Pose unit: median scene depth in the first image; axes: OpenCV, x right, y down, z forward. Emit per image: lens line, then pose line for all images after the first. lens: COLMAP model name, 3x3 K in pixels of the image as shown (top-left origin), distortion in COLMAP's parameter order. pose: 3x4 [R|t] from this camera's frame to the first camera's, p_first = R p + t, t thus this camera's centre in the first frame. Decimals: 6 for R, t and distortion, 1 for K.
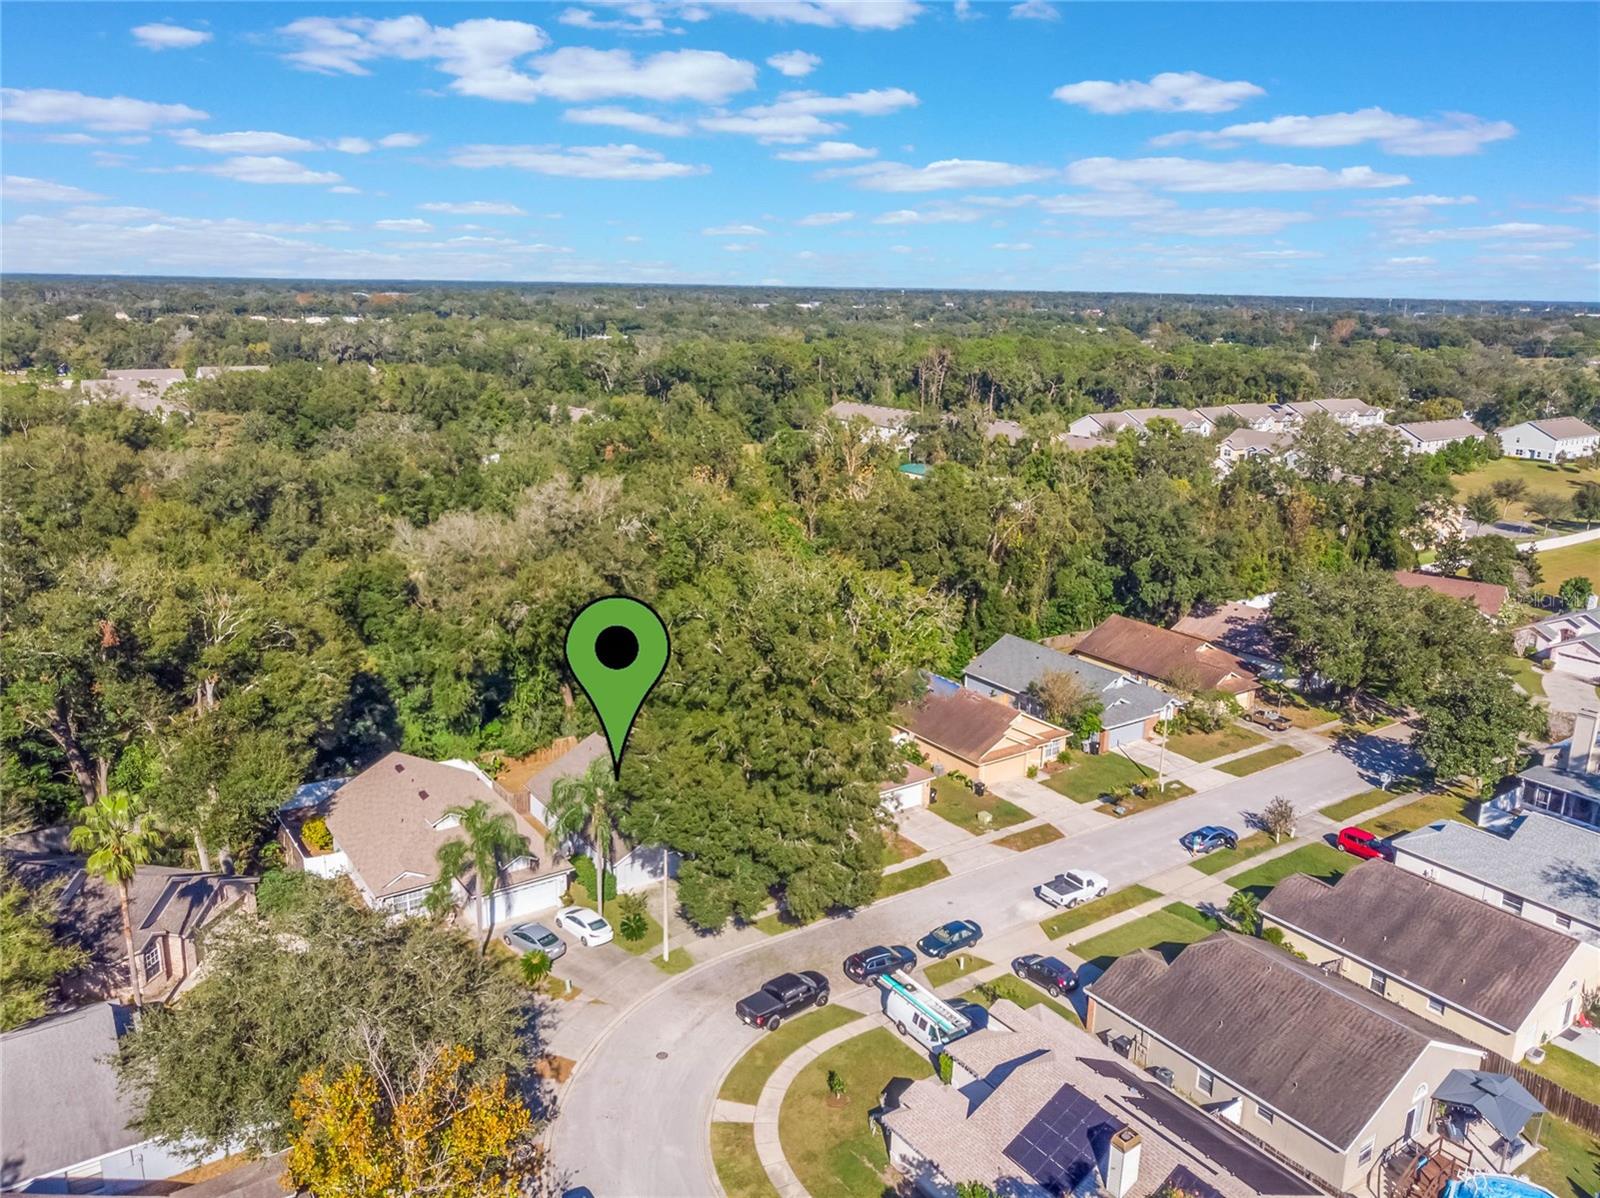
lens RADIAL K [[1213.7, 0, 800.0], [0, 1213.7, 599.0], [0, 0, 1]] dist [-0.016160, 0.009031]
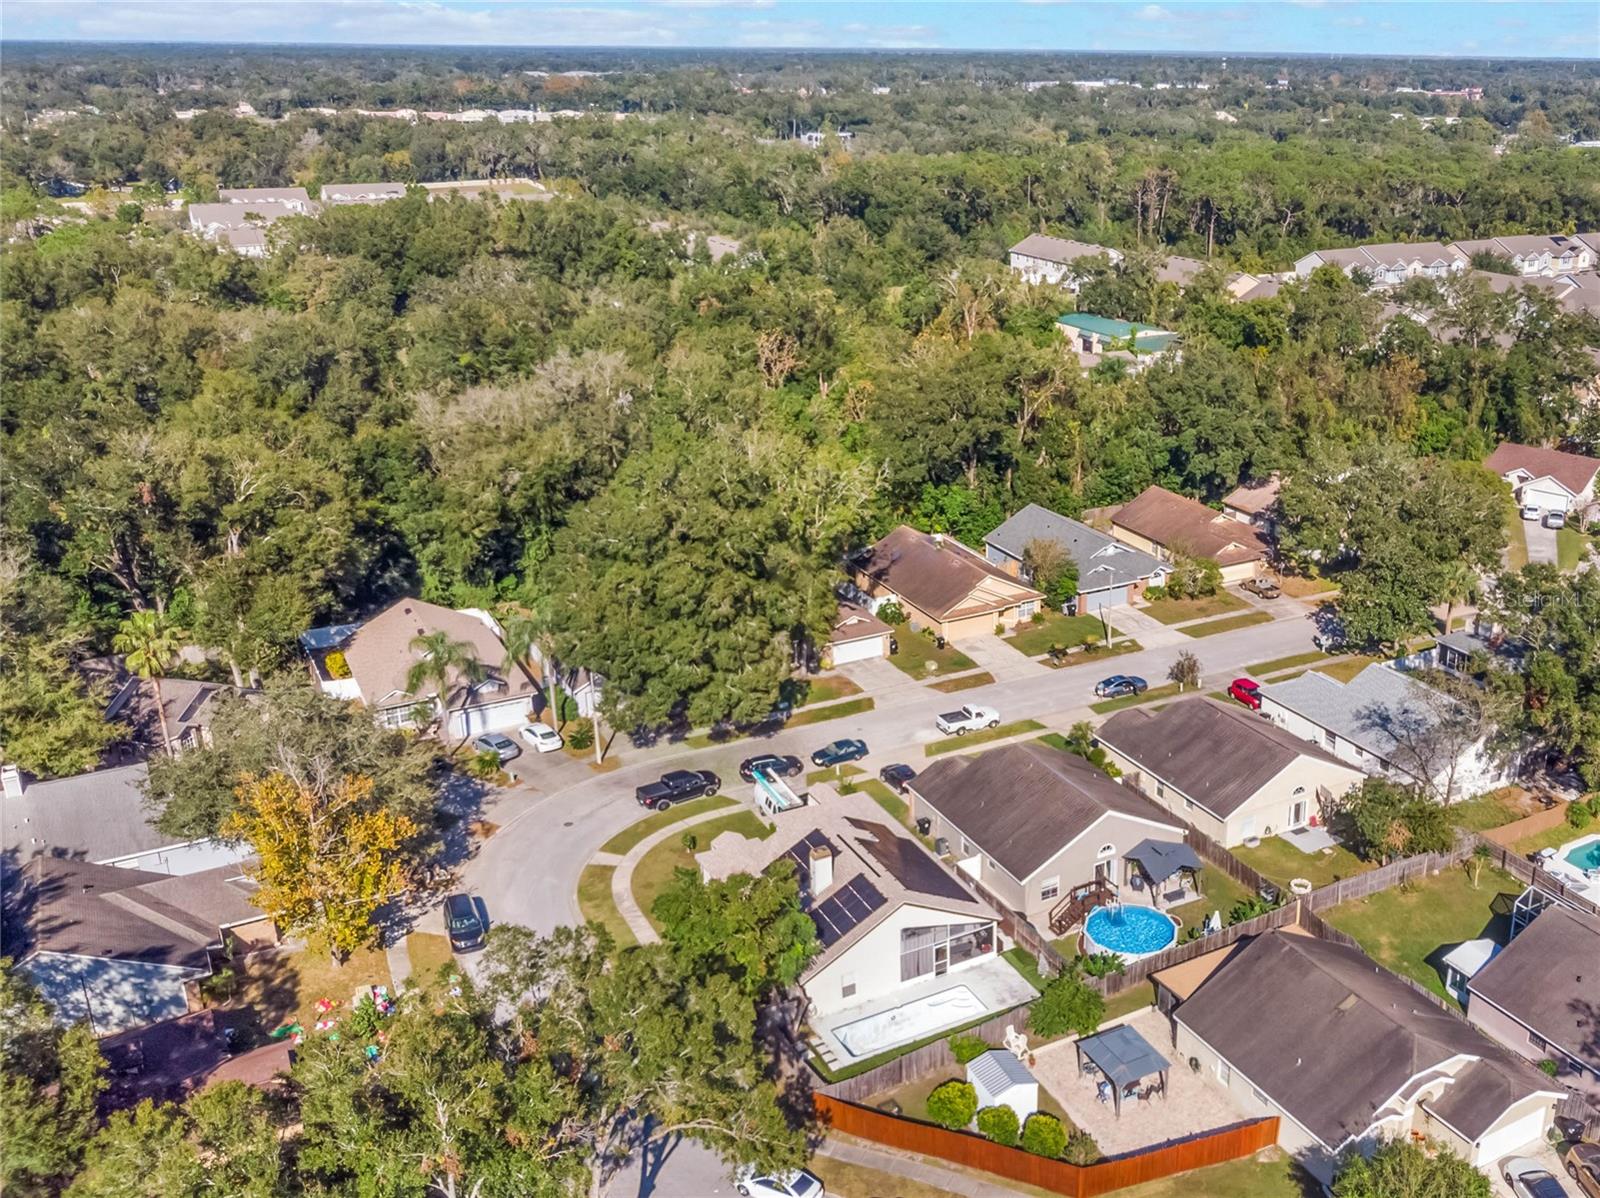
lens RADIAL K [[1213.7, 0, 800.0], [0, 1213.7, 599.0], [0, 0, 1]] dist [-0.016160, 0.009031]
pose [[0.998348, 0.015769, -0.055250, 0.120582], [-0.009651, 0.993962, 0.109297, -0.003696], [0.056640, -0.108583, 0.992473, -0.150067]]
